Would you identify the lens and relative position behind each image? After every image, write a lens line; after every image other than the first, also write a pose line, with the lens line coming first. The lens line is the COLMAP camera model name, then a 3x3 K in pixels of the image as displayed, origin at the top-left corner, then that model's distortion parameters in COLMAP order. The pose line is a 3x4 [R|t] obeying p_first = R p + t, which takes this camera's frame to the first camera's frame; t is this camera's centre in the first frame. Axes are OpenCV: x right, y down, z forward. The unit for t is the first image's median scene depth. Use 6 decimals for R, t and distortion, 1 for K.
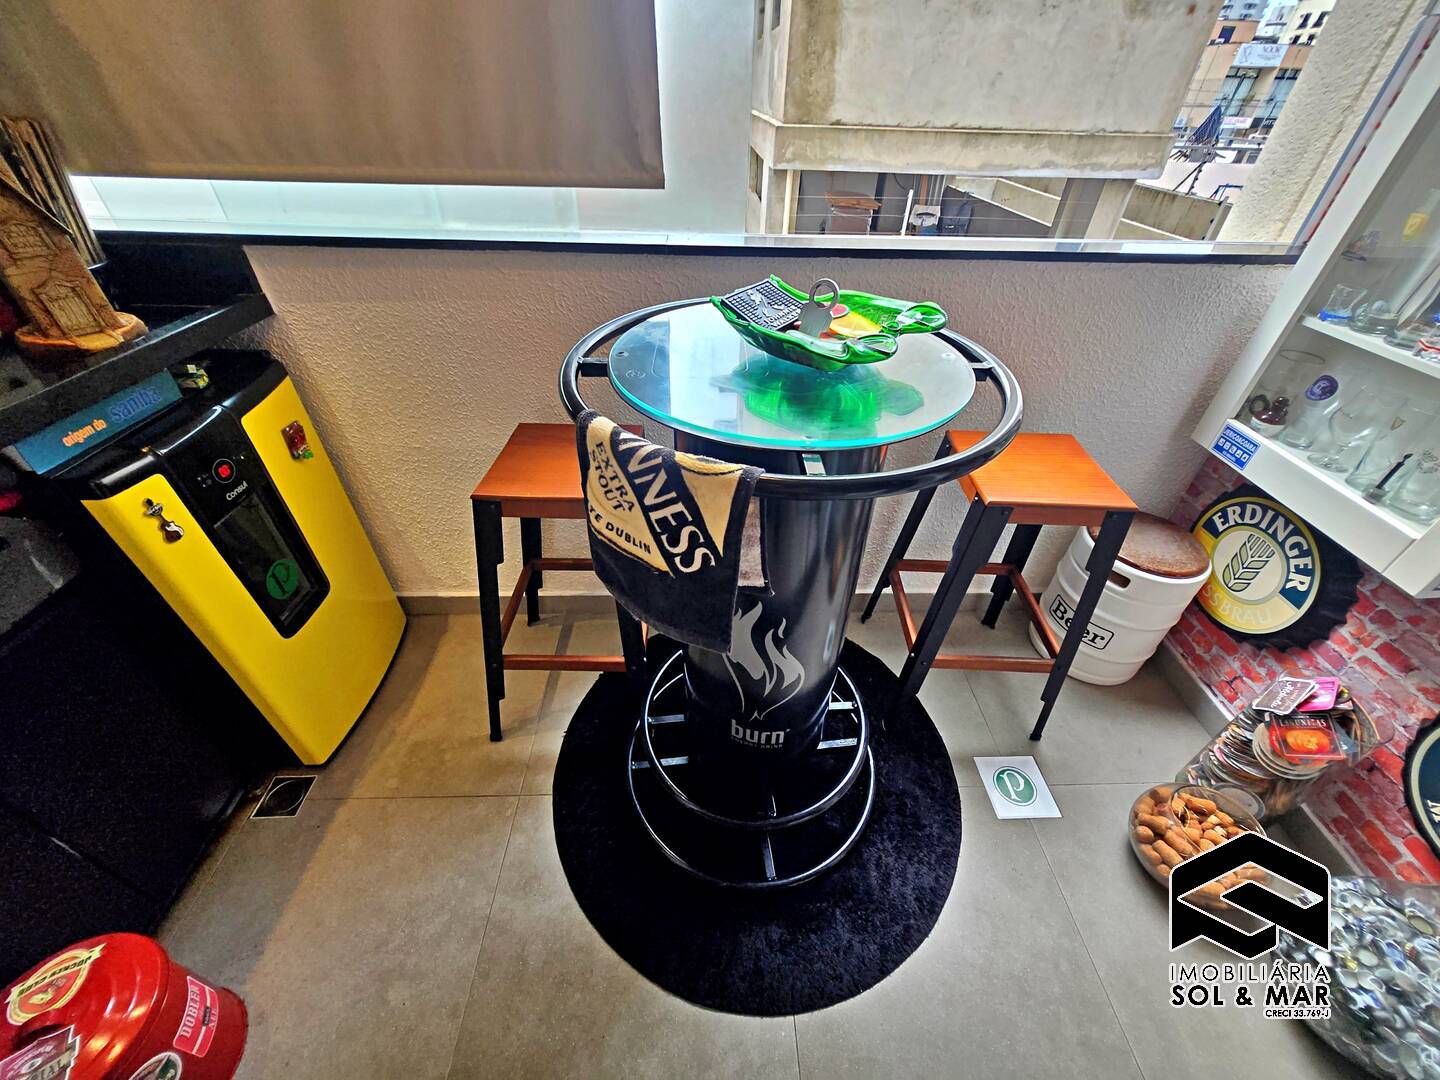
lens RADIAL K [[571.0, 0, 724.6], [0, 571.0, 528.9], [0, 0, 1]] dist [0.003254, 0.000098]
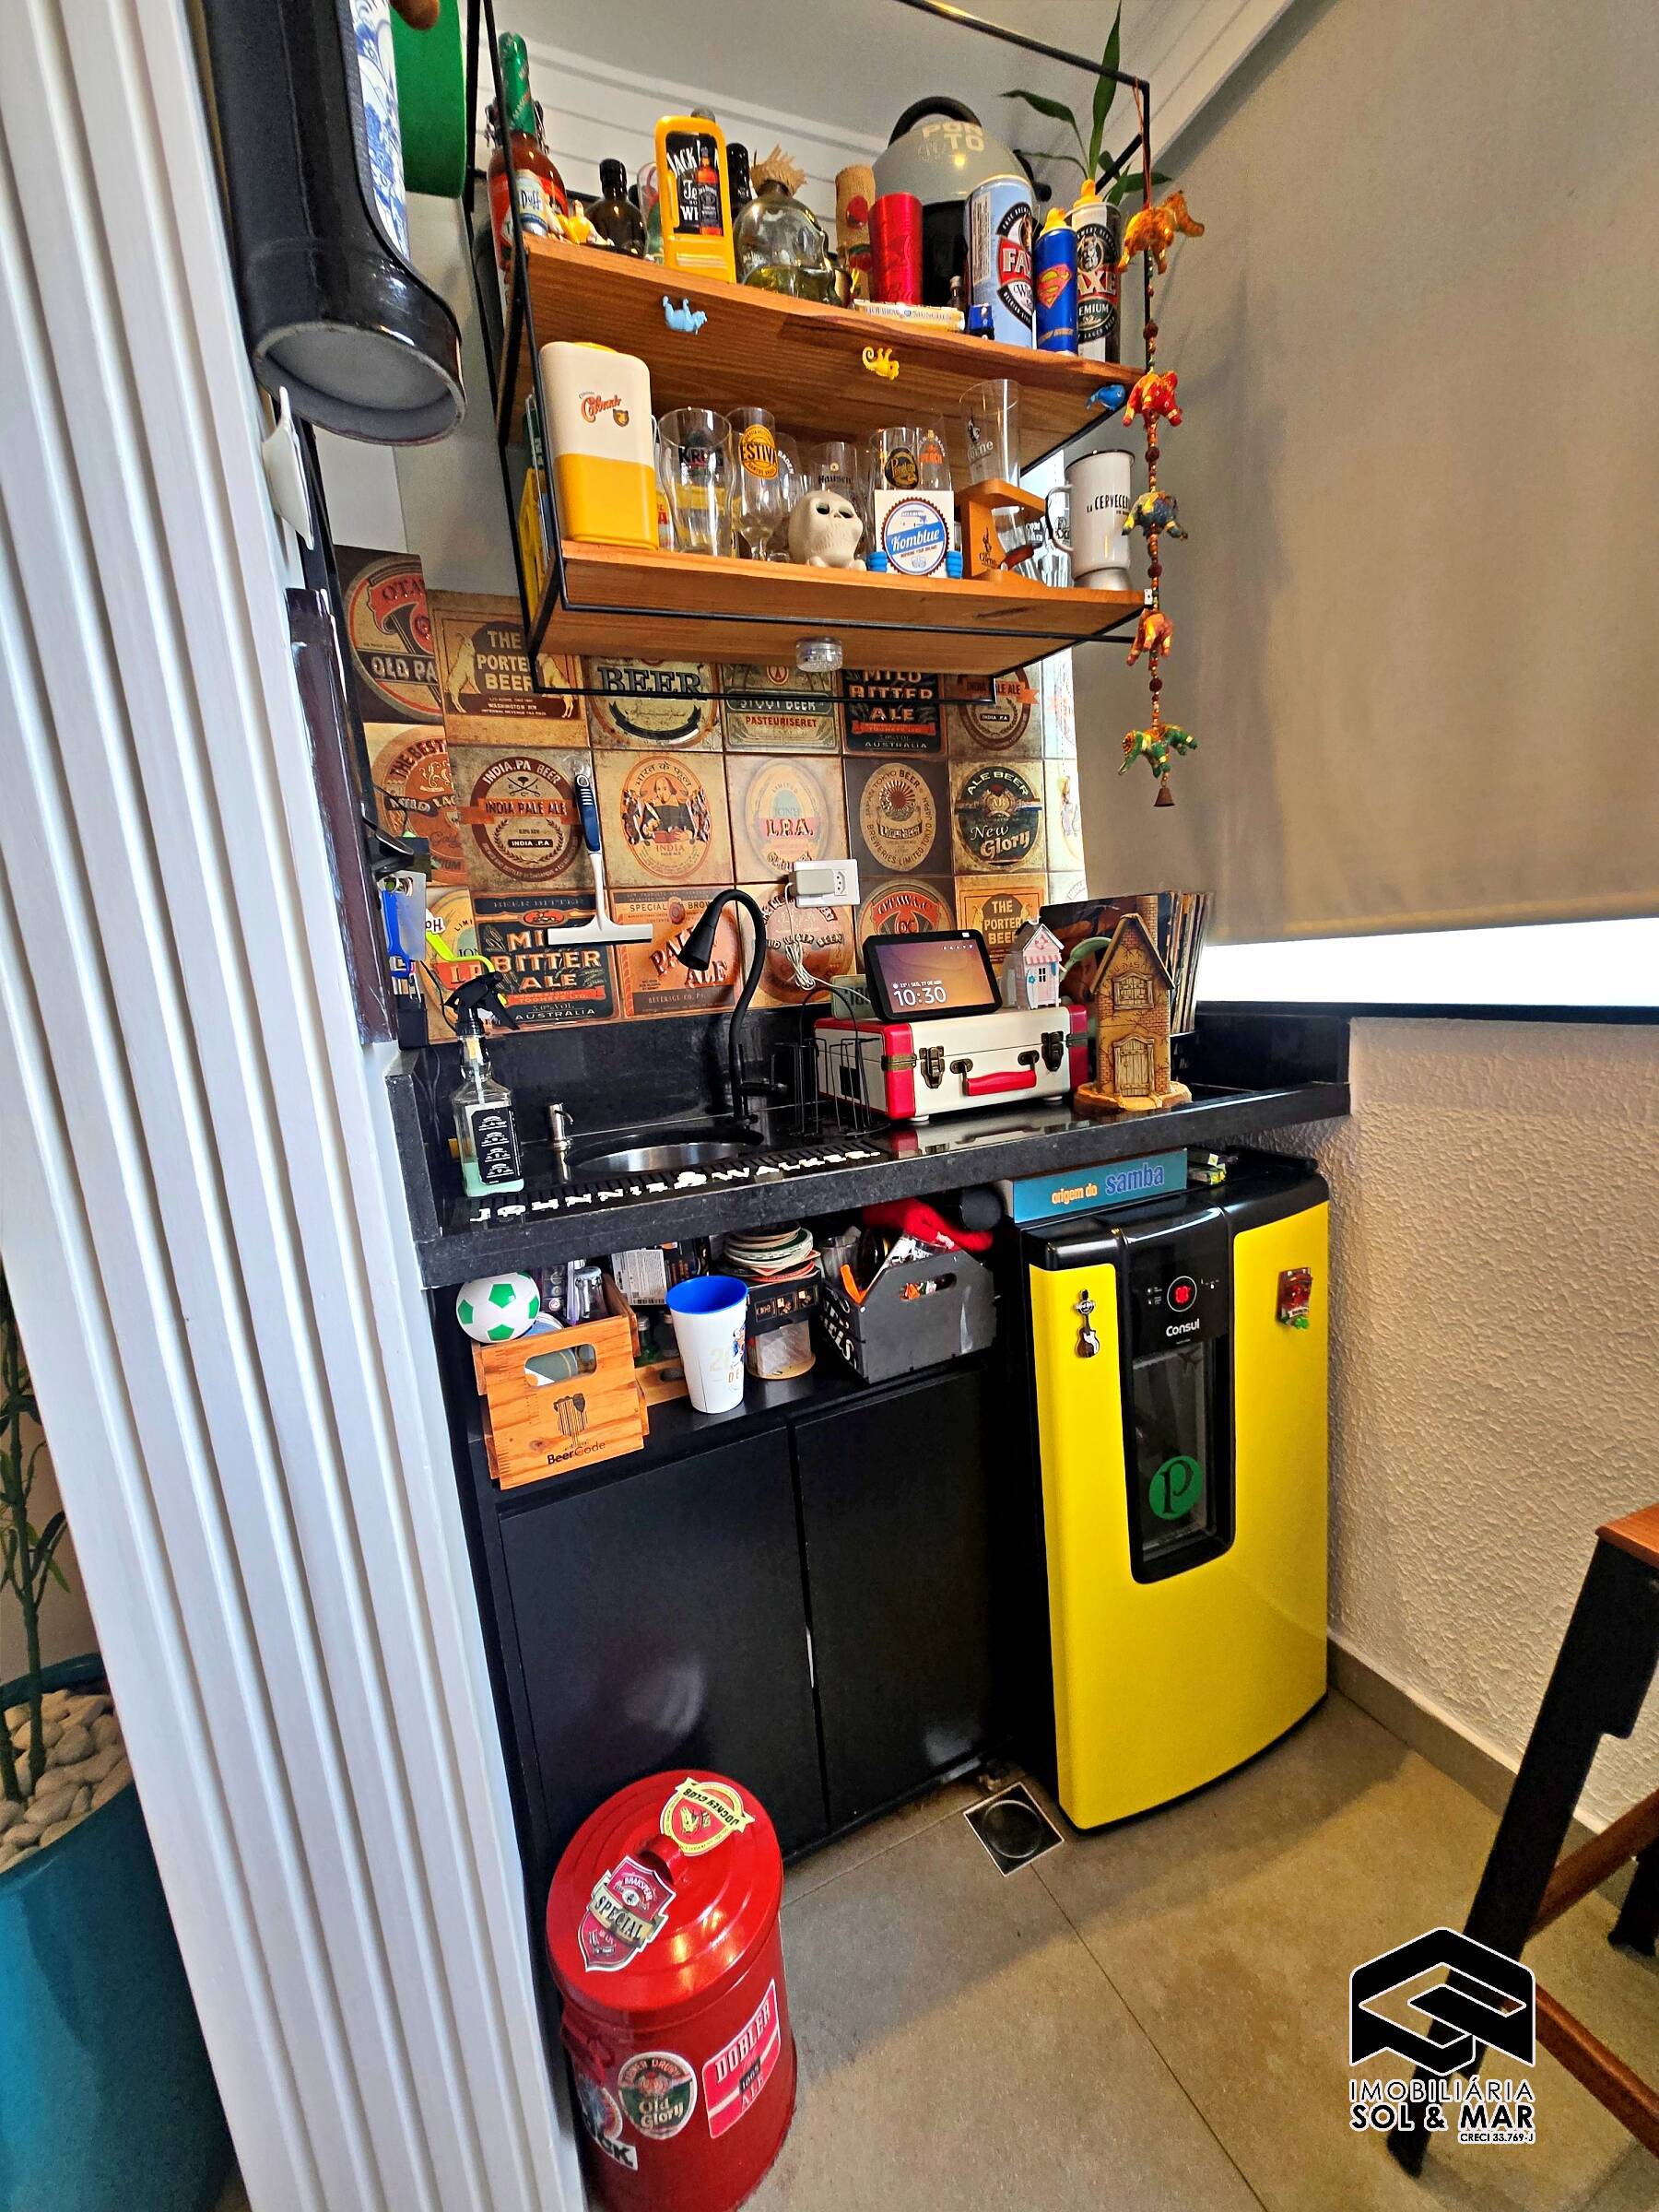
lens RADIAL K [[877.0, 0, 836.9], [0, 877.0, 1098.5], [0, 0, 1]] dist [0.003254, 0.000098]
pose [[0.386209, 0.099499, -0.917029, -0.100861], [-0.500096, 0.857958, -0.117527, 0.024643], [0.775078, 0.503993, 0.381110, 0.166474]]
